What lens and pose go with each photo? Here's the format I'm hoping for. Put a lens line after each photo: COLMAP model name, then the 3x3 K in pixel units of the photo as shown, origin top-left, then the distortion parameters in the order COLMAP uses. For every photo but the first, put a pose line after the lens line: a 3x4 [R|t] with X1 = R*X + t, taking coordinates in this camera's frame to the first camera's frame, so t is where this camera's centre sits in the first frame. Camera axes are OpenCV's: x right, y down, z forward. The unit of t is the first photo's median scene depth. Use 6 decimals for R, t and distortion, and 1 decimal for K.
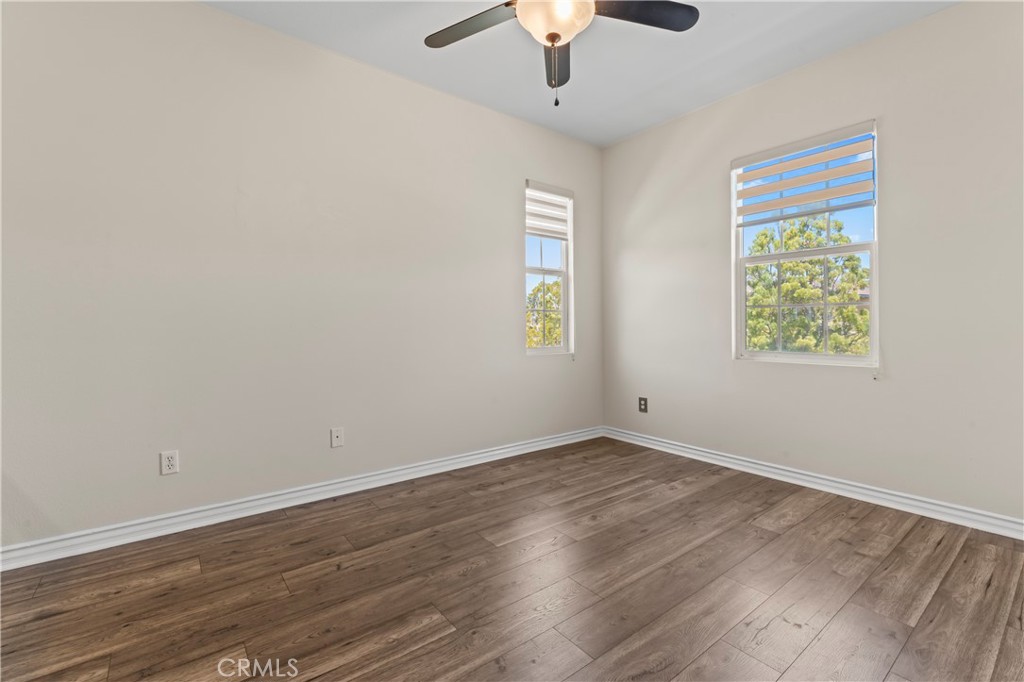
lens RADIAL K [[445.1, 0, 511.6], [0, 445.1, 335.9], [0, 0, 1]] dist [-0.000082, -0.000005]
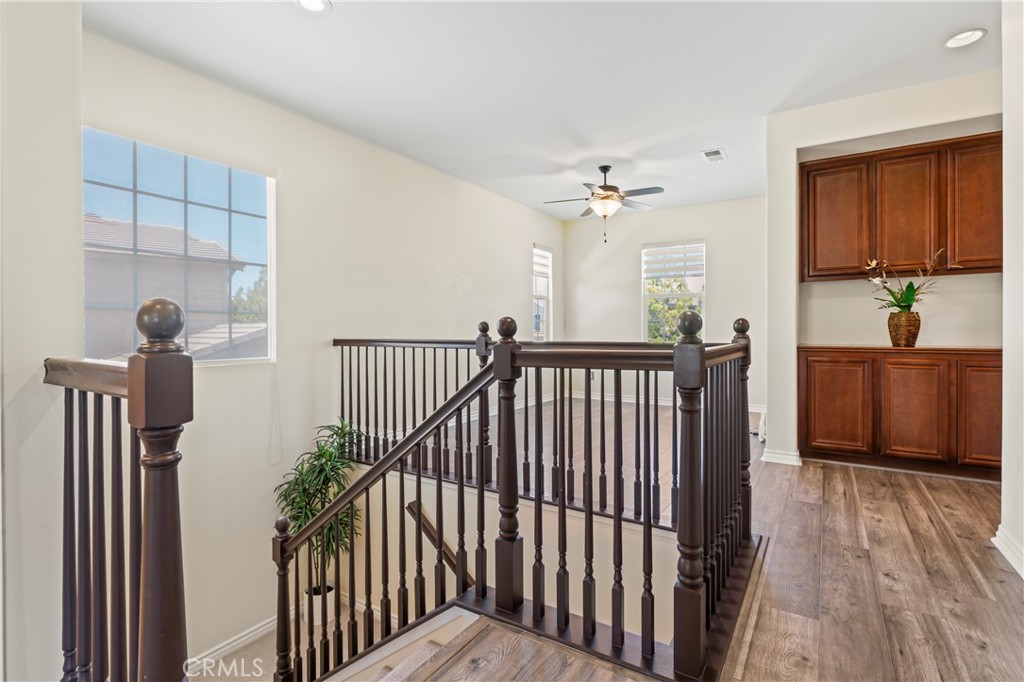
lens RADIAL K [[492.0, 0, 512.4], [0, 492.0, 337.7], [0, 0, 1]] dist [0.000633, 0.000097]
pose [[0.940967, 0.003228, 0.338483, -0.653678], [-0.000574, 0.999968, -0.007941, 0.020154], [-0.338497, 0.007278, 0.940939, -0.699316]]
